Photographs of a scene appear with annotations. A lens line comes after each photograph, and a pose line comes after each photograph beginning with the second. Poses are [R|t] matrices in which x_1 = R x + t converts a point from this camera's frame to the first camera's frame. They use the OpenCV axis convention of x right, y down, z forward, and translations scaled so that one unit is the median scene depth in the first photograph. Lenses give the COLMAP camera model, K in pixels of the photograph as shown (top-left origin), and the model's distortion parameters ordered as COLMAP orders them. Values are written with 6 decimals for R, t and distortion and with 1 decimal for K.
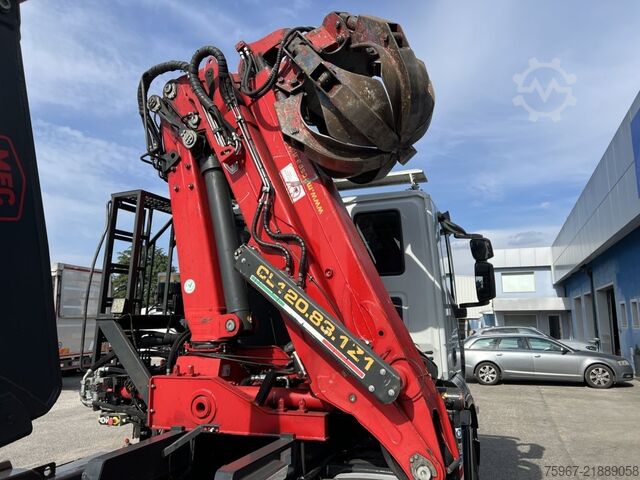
lens RADIAL K [[480.1, 0, 320.4], [0, 480.1, 245.6], [0, 0, 1]] dist [0.056545, -0.056592]
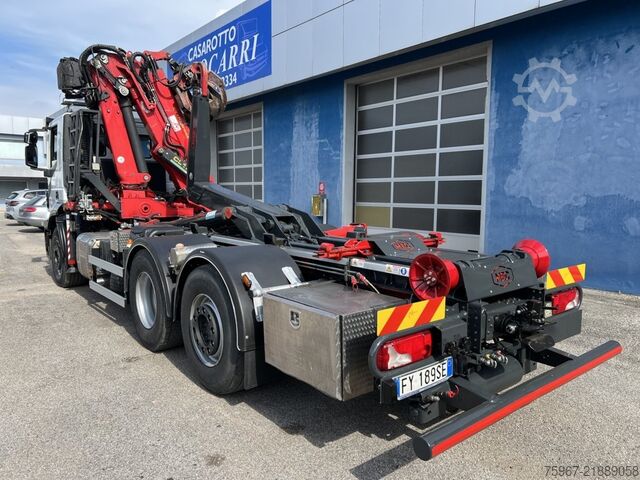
lens RADIAL K [[484.4, 0, 316.3], [0, 484.4, 239.0], [0, 0, 1]] dist [0.024673, -0.017341]
pose [[0.506487, -0.069780, 0.859419, -1.889012], [-0.148418, 0.974788, 0.166615, -0.071524], [-0.849378, -0.211941, 0.483361, -0.992822]]
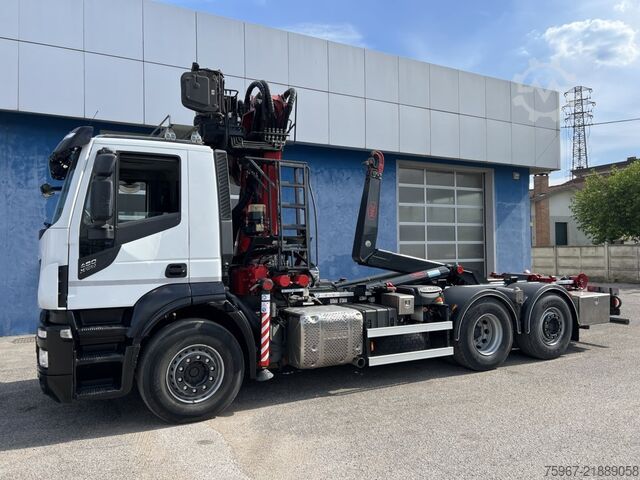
lens RADIAL K [[480.1, 0, 310.4], [0, 480.1, 239.0], [0, 0, 1]] dist [0.056545, -0.056592]
pose [[-0.748630, 0.033289, 0.662151, -1.693056], [-0.088275, 0.984841, -0.149316, 0.437687], [-0.657084, -0.170234, -0.734343, 2.393612]]
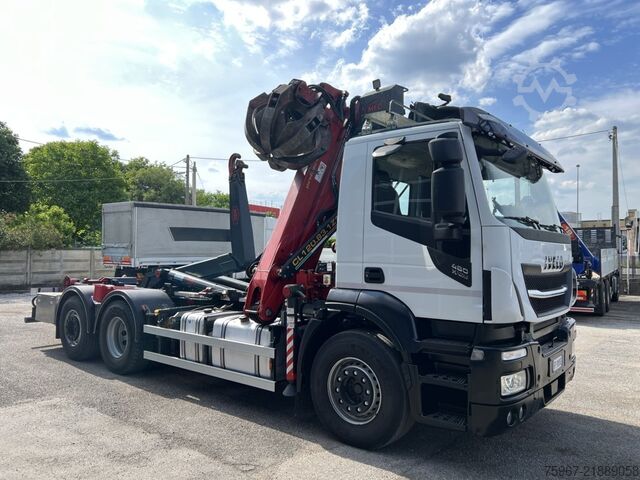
lens RADIAL K [[480.1, 0, 319.7], [0, 480.1, 237.8], [0, 0, 1]] dist [0.056545, -0.056592]
pose [[-0.311248, -0.022546, -0.950061, 1.713584], [0.146381, 0.986650, -0.071370, 0.259313], [0.938987, -0.161284, -0.303793, 1.552719]]
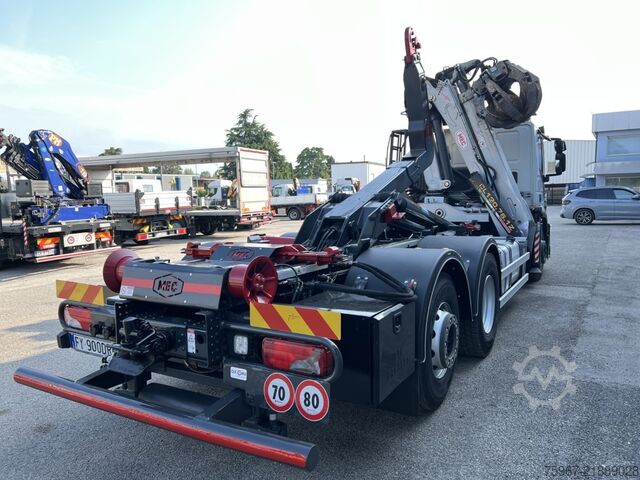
lens RADIAL K [[480.1, 0, 323.9], [0, 480.1, 244.8], [0, 0, 1]] dist [0.056545, -0.056592]
pose [[0.982904, 0.001108, -0.184117, -0.186927], [0.047136, 0.965143, 0.257444, -0.157452], [0.177984, -0.261721, 0.948590, -1.369776]]
